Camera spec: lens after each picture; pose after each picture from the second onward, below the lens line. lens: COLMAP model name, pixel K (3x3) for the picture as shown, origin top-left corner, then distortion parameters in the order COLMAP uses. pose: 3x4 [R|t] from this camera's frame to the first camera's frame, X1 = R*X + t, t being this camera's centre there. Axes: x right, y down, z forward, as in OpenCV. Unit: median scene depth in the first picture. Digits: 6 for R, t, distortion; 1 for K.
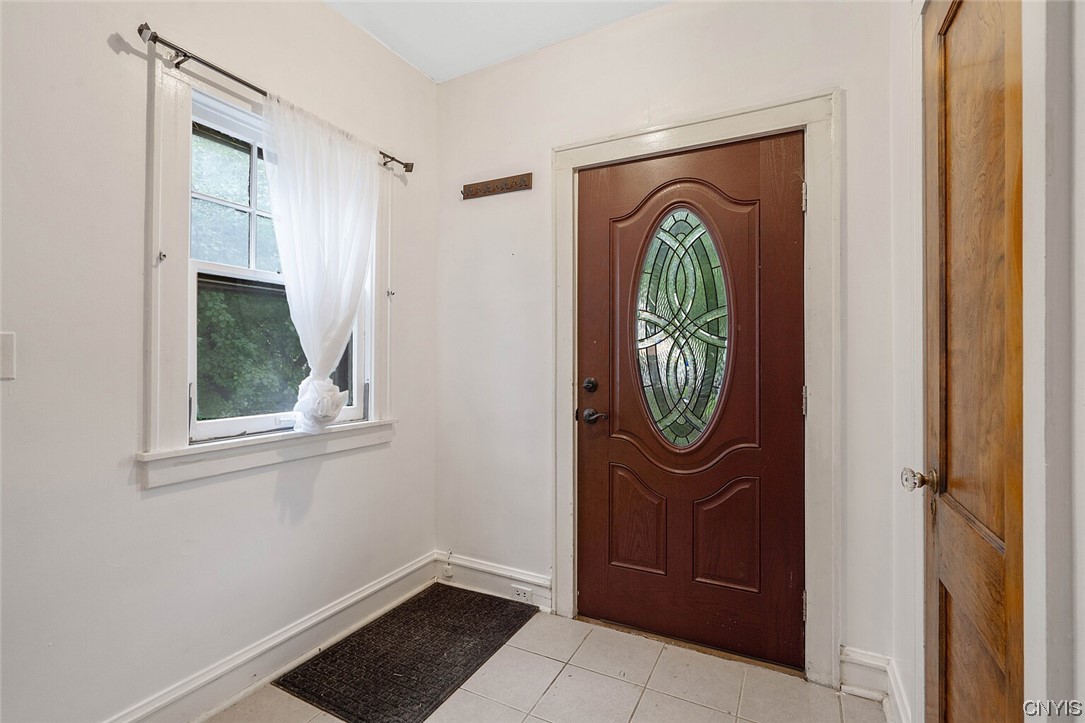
lens RADIAL K [[495.7, 0, 539.0], [0, 495.7, 356.9], [0, 0, 1]] dist [-0.004232, 0.000965]
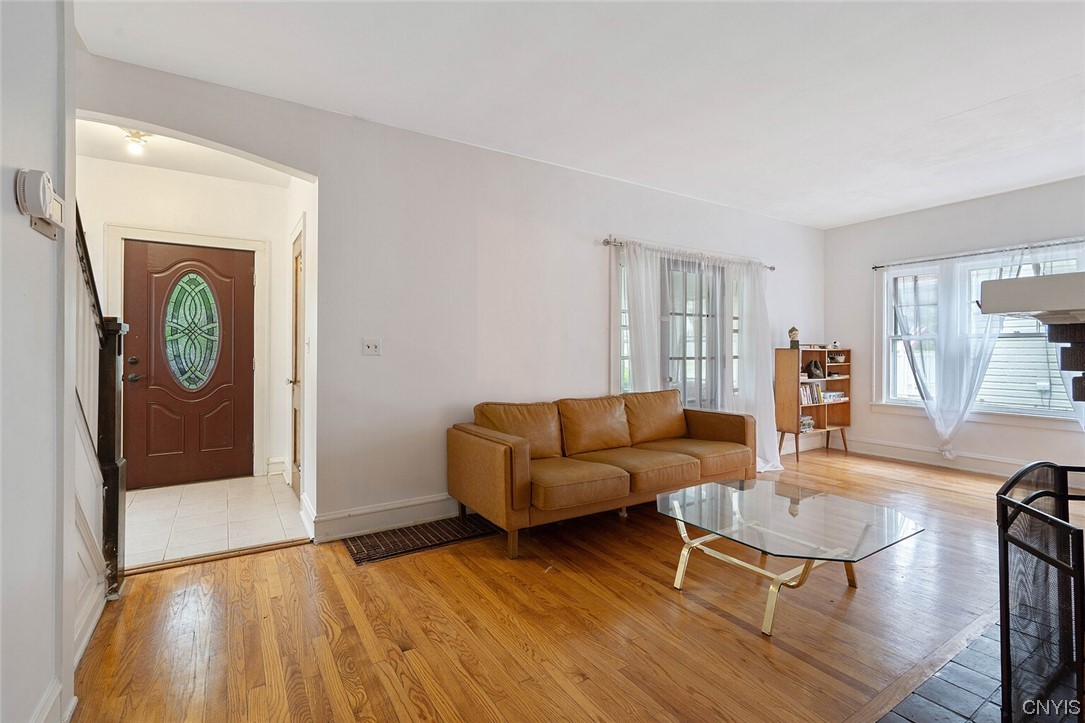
lens RADIAL K [[495.7, 0, 538.9], [0, 495.7, 351.0], [0, 0, 1]] dist [-0.004232, 0.000965]
pose [[0.514835, -0.001805, 0.857288, -0.734695], [-0.009074, 0.999930, 0.007555, -0.004770], [-0.857241, -0.011669, 0.514782, -1.286281]]
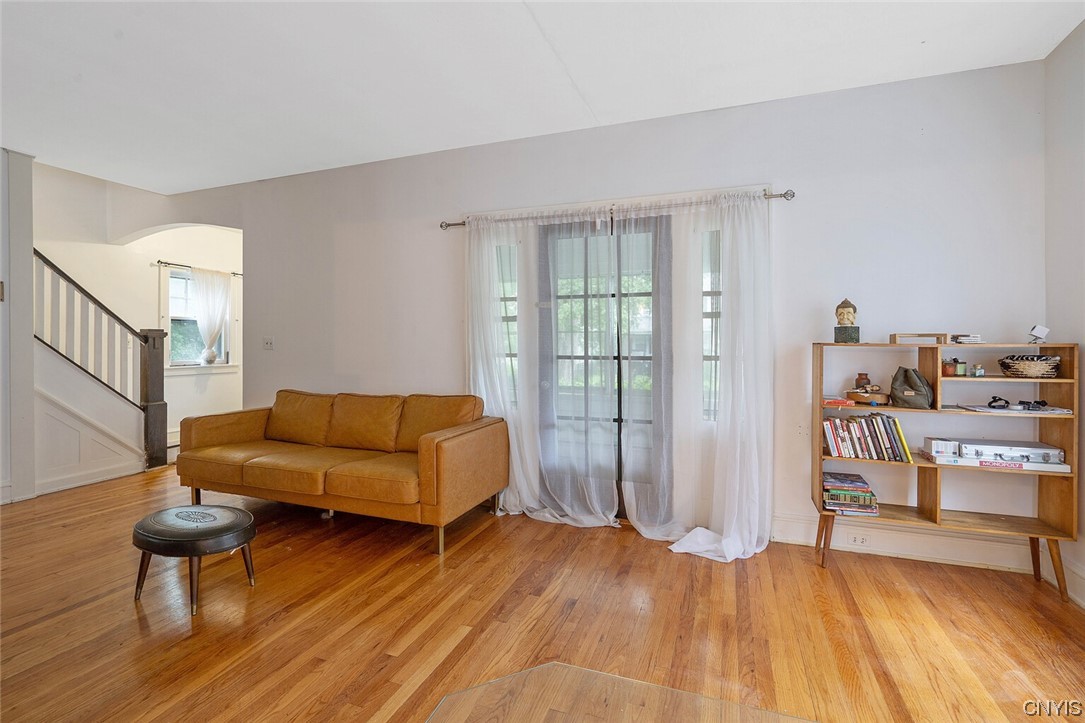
lens RADIAL K [[495.7, 0, 534.8], [0, 495.7, 338.8], [0, 0, 1]] dist [-0.004232, 0.000965]
pose [[0.994229, 0.000744, 0.107272, 1.262227], [-0.000796, 1.000000, 0.000444, -0.021607], [-0.107271, -0.000527, 0.994230, -2.320948]]
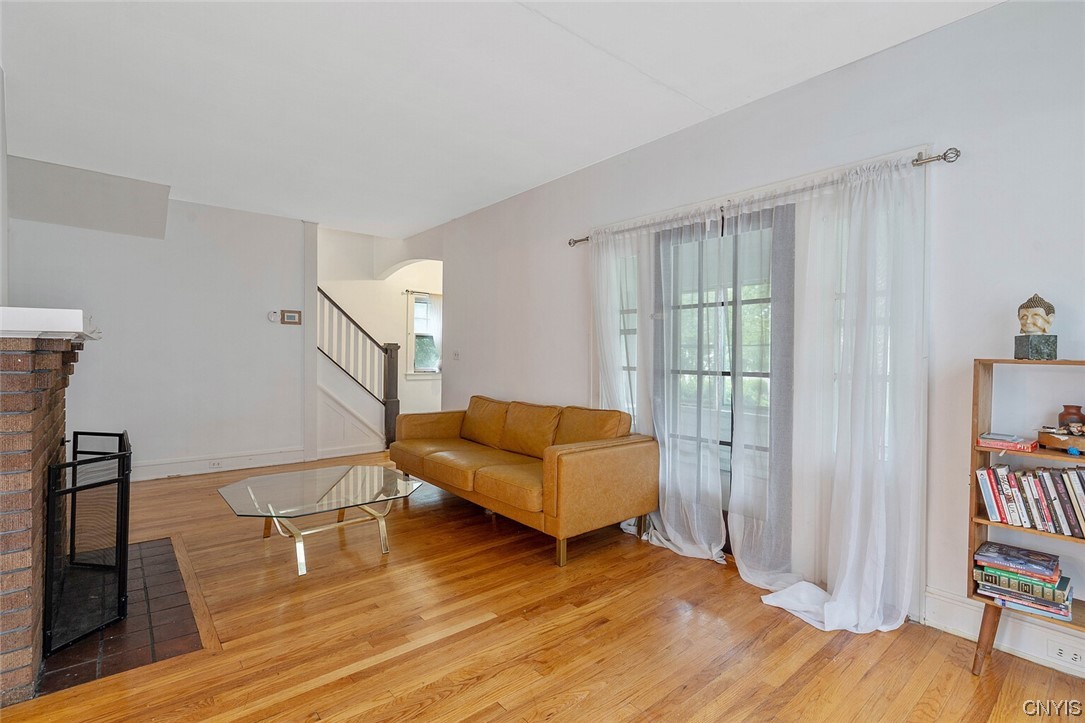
lens RADIAL K [[495.7, 0, 540.7], [0, 495.7, 359.2], [0, 0, 1]] dist [-0.004232, 0.000965]
pose [[0.922505, 0.012933, -0.385769, 1.750263], [-0.008663, 0.999880, 0.012806, -0.014976], [0.385889, -0.008472, 0.922506, -2.271806]]
